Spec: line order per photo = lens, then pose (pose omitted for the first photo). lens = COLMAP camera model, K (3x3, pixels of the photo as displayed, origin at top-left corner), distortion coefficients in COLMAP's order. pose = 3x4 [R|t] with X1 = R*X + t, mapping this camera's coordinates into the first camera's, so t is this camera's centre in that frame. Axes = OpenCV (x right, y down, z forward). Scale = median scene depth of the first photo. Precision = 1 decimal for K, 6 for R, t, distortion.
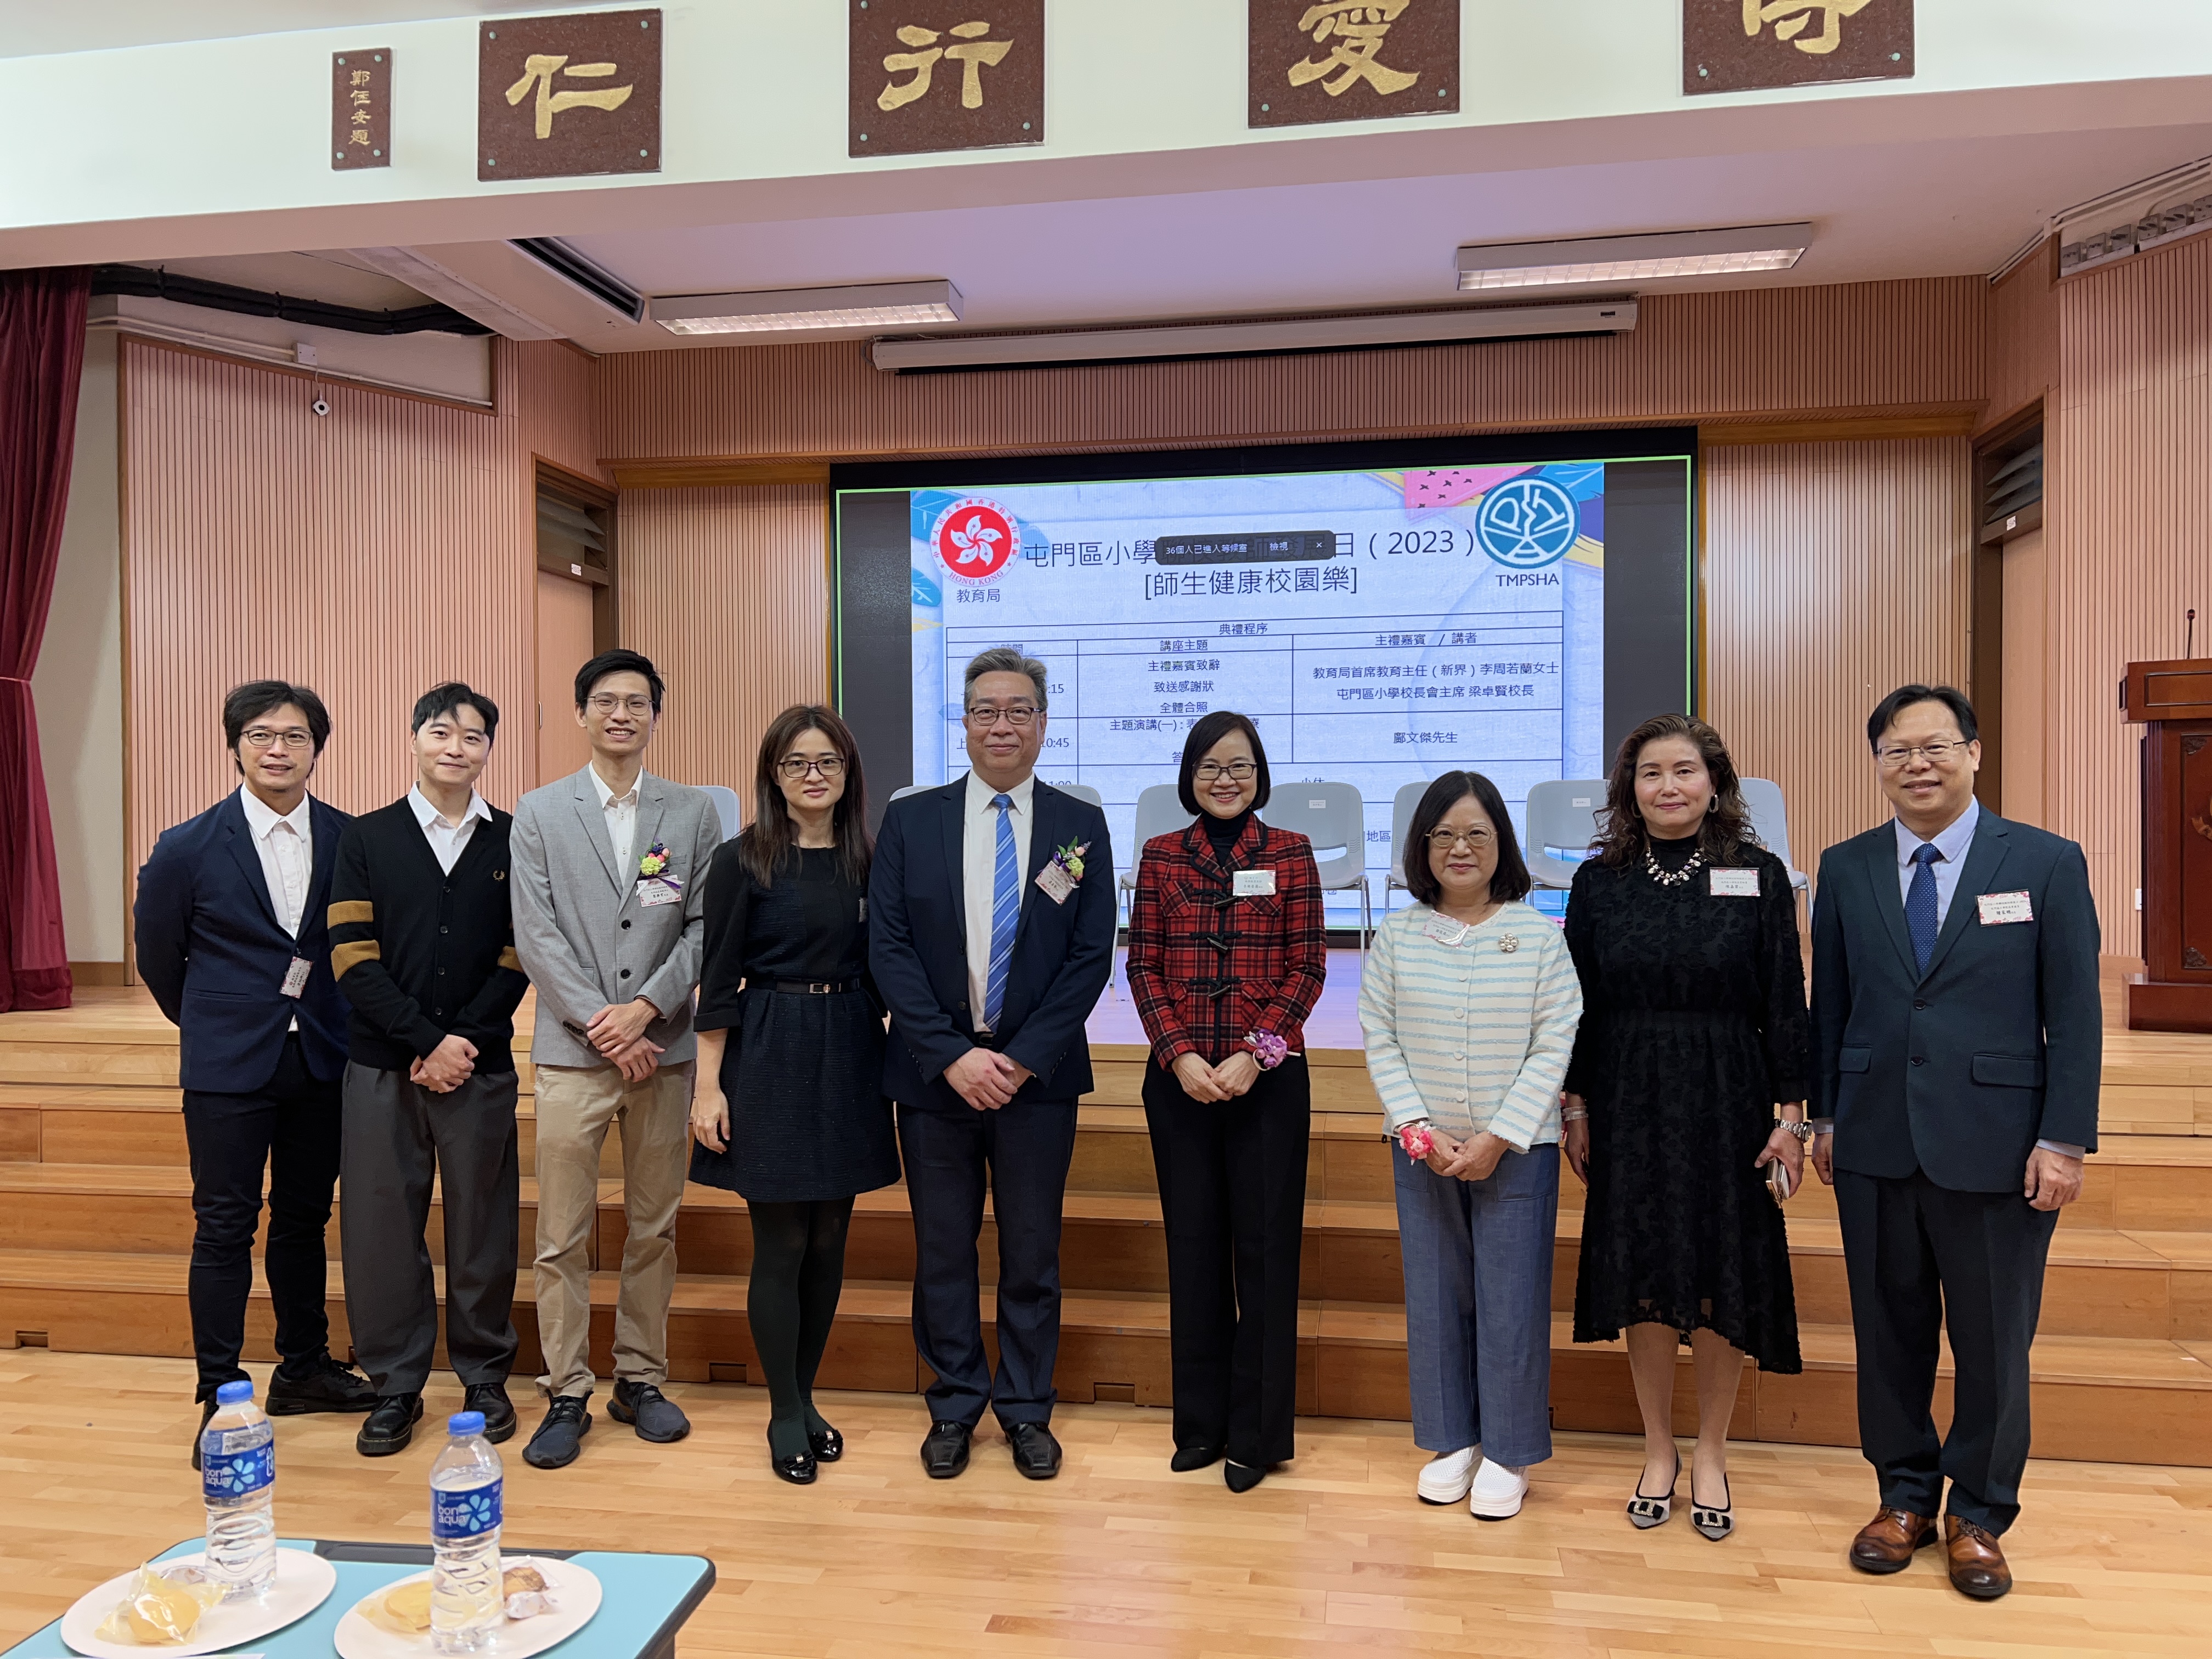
lens RADIAL K [[1689.5, 0, 1081.4], [0, 1689.5, 822.8], [0, 0, 1]] dist [0.029203, -0.003846]
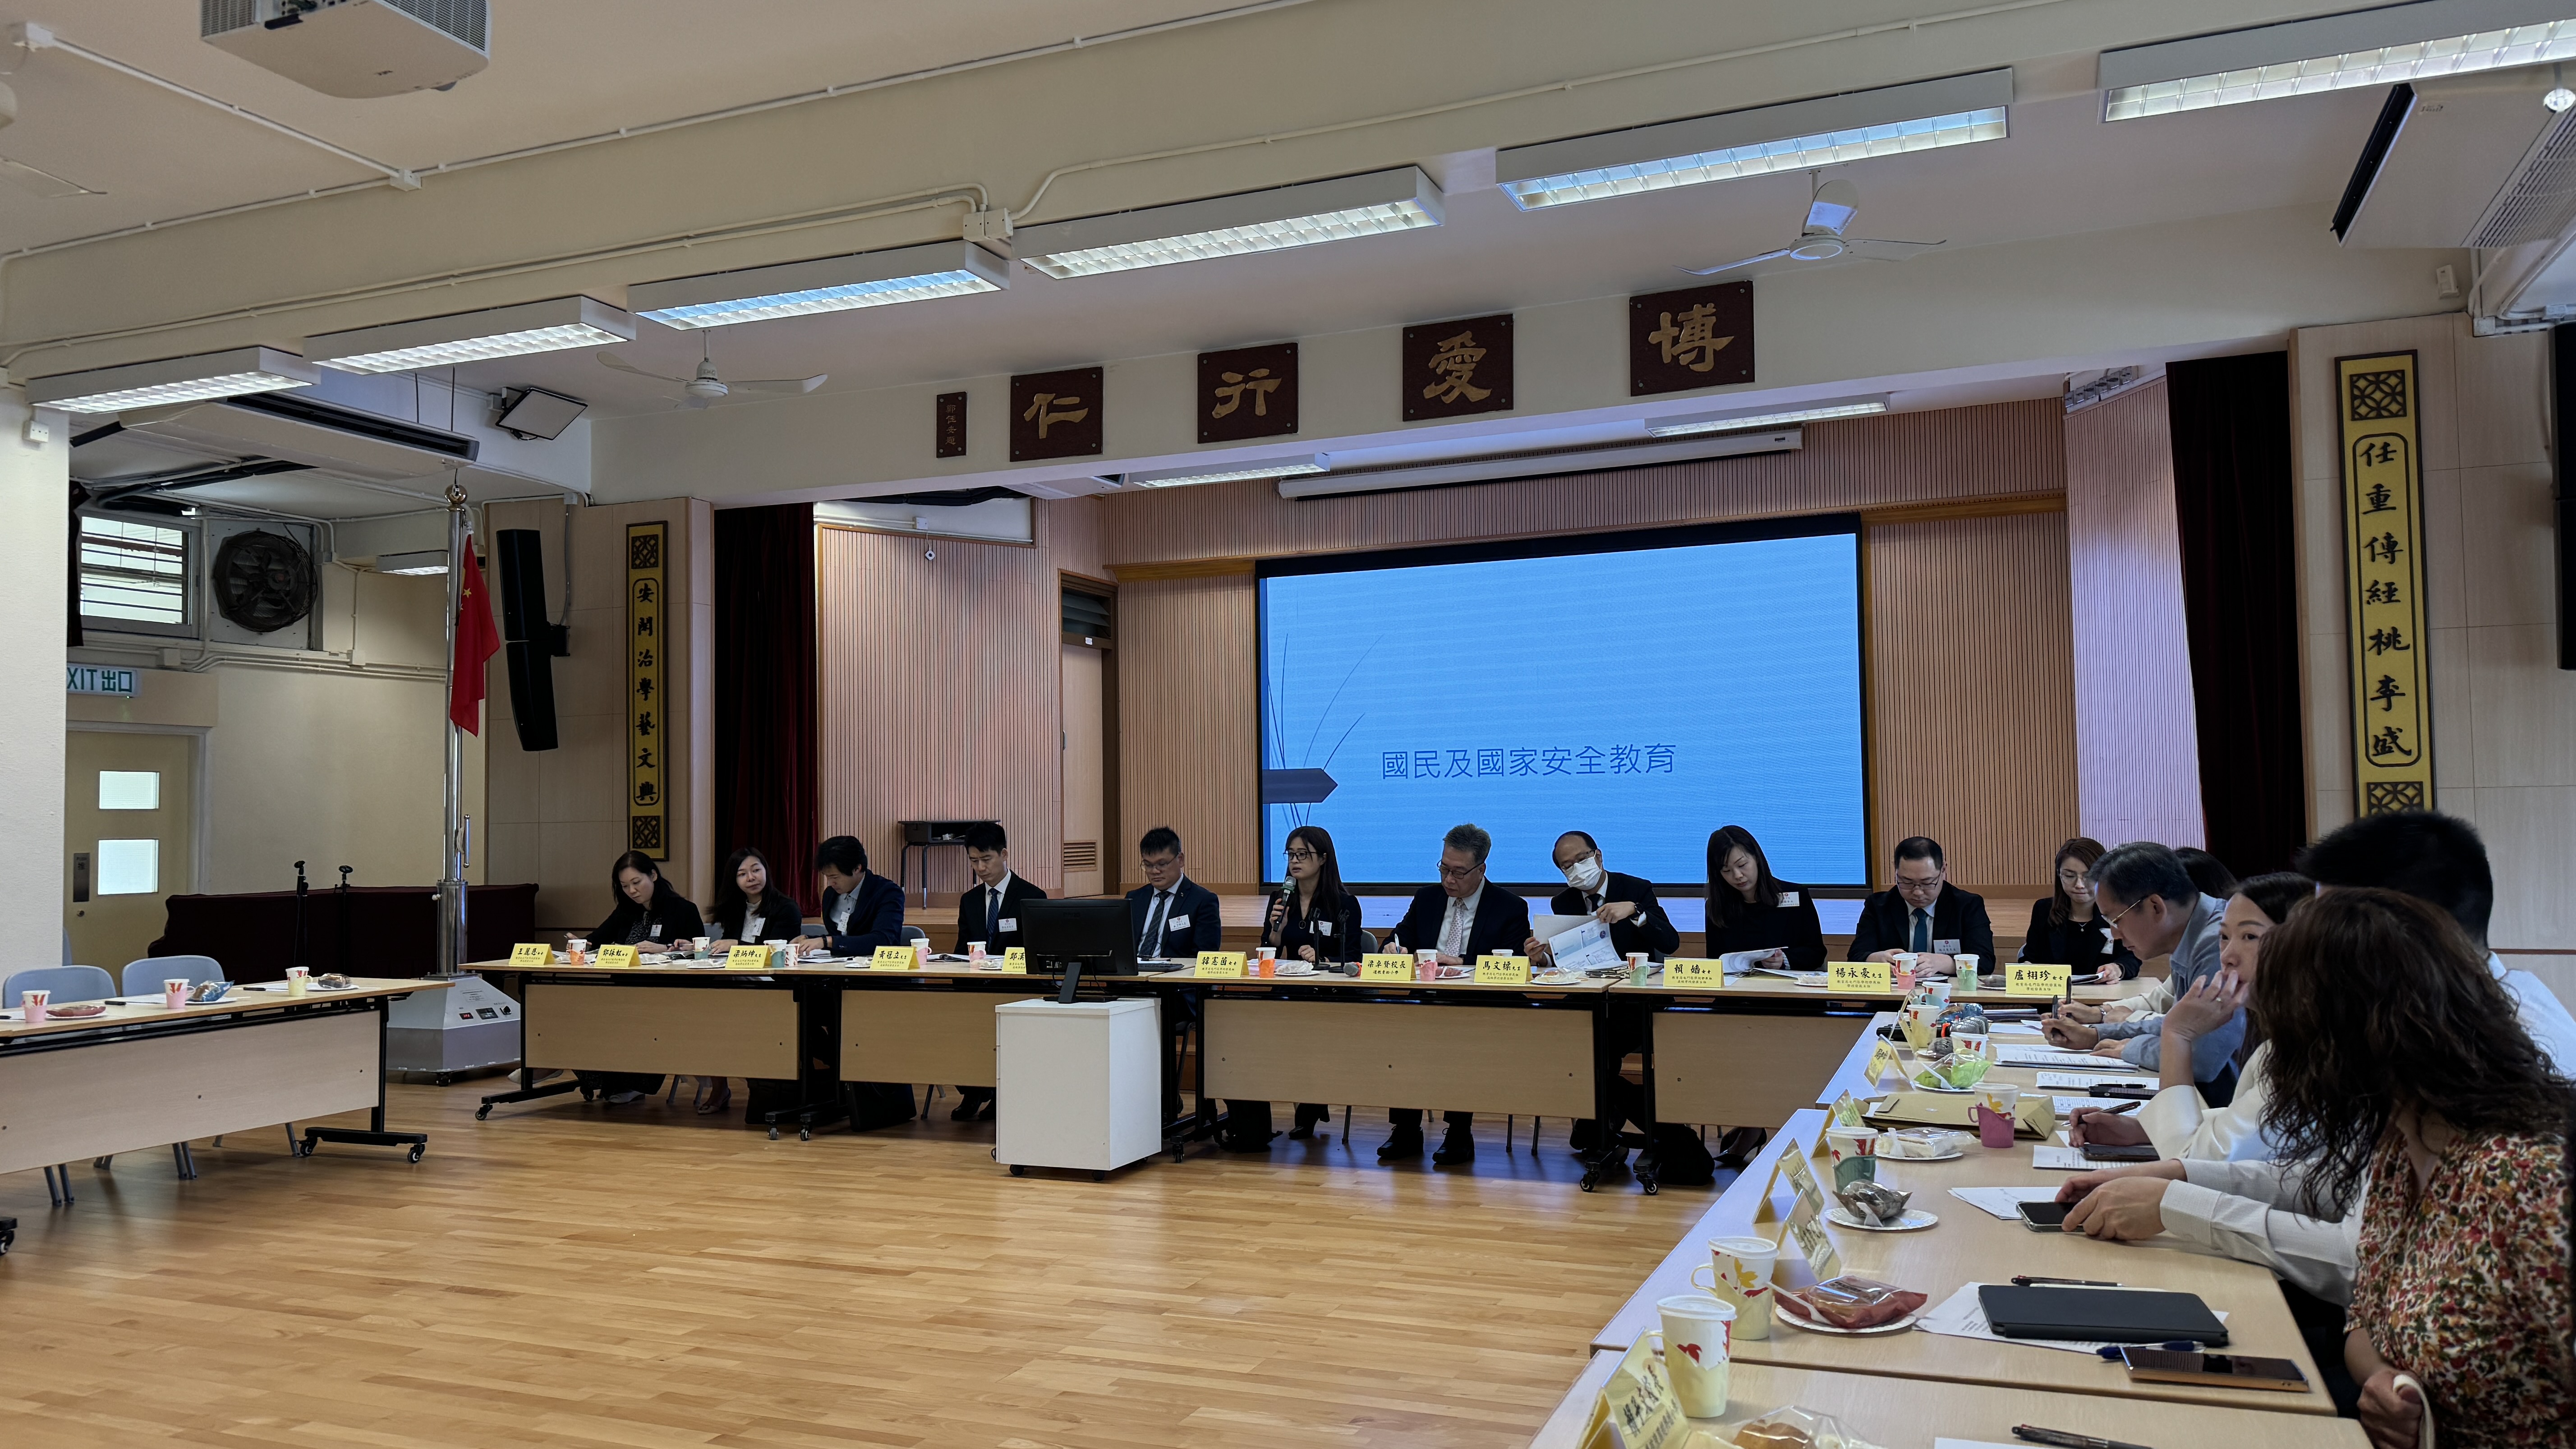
lens RADIAL K [[1765.0, 0, 1288.0], [0, 1765.0, 724.5], [0, 0, 1]] dist [0.174264, -0.000647]
pose [[0.975884, -0.023091, -0.217067, 0.369764], [0.011717, 0.998497, -0.053537, 0.017382], [0.217977, 0.049703, 0.974687, -0.842444]]
